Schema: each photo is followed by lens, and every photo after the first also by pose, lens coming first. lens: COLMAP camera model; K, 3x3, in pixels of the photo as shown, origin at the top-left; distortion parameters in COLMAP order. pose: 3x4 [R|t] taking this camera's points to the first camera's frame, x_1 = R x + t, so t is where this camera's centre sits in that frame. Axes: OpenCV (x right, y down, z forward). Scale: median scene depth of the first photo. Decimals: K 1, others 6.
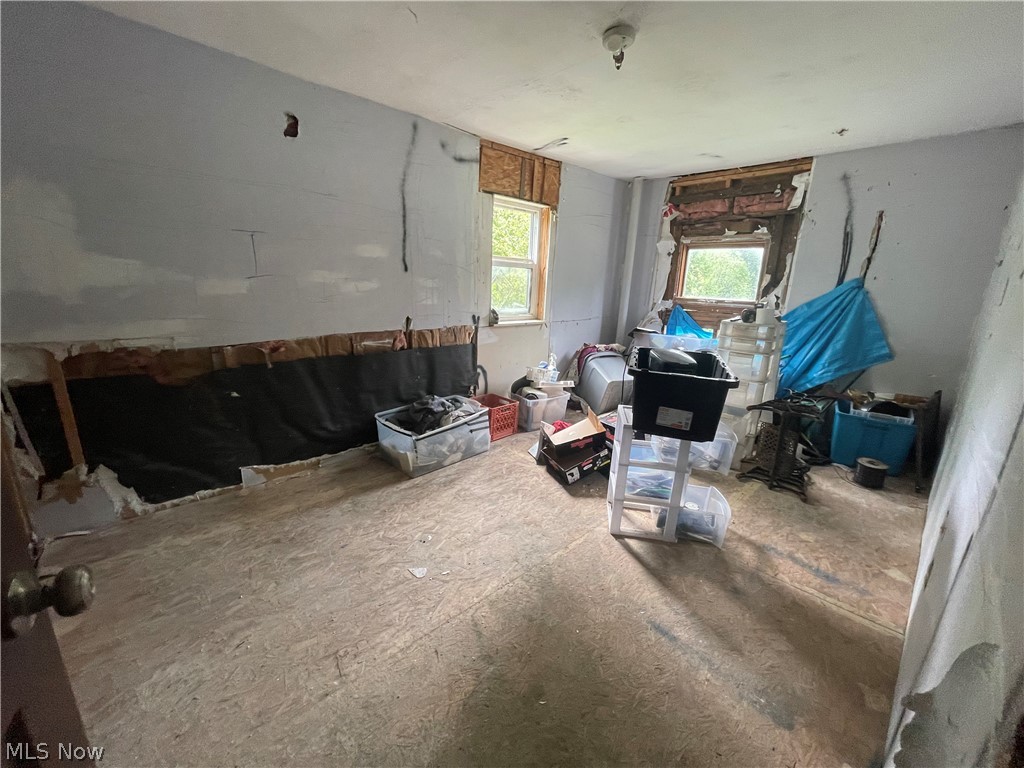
lens RADIAL K [[414.3, 0, 504.9], [0, 414.3, 386.5], [0, 0, 1]] dist [-0.001585, -0.000024]
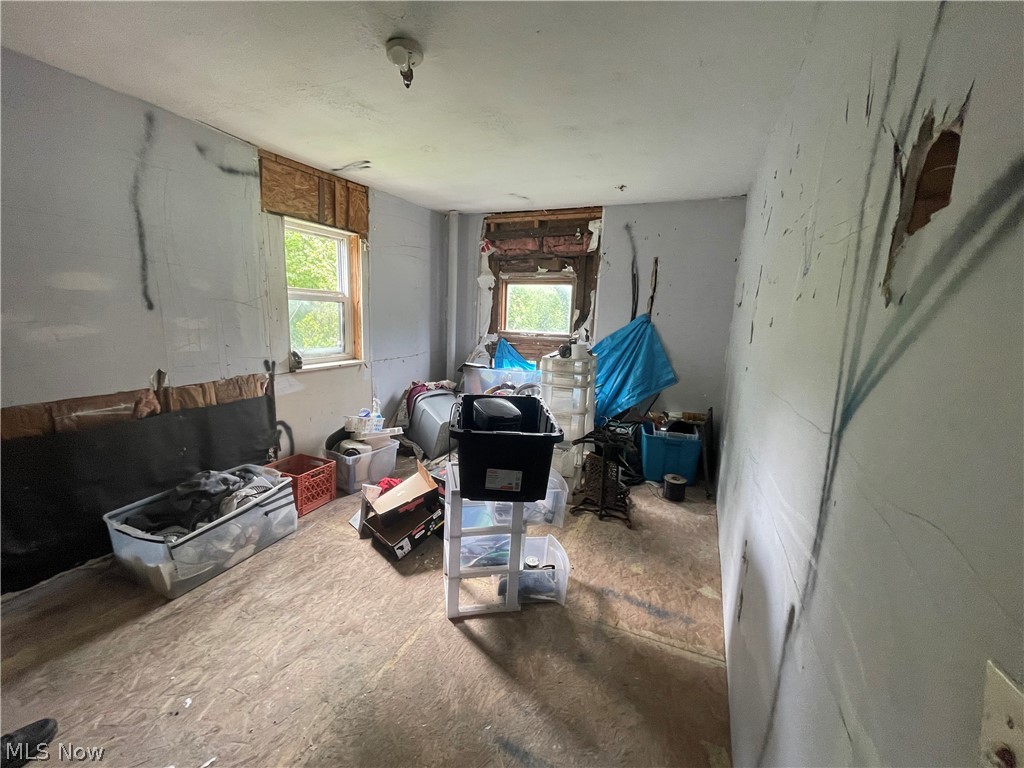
lens RADIAL K [[414.3, 0, 504.9], [0, 414.3, 386.5], [0, 0, 1]] dist [-0.001585, -0.000024]
pose [[0.927169, -0.069468, 0.368146, 0.059986], [0.091263, 0.994936, -0.042104, -0.051461], [-0.363357, 0.072636, 0.928814, 0.097873]]
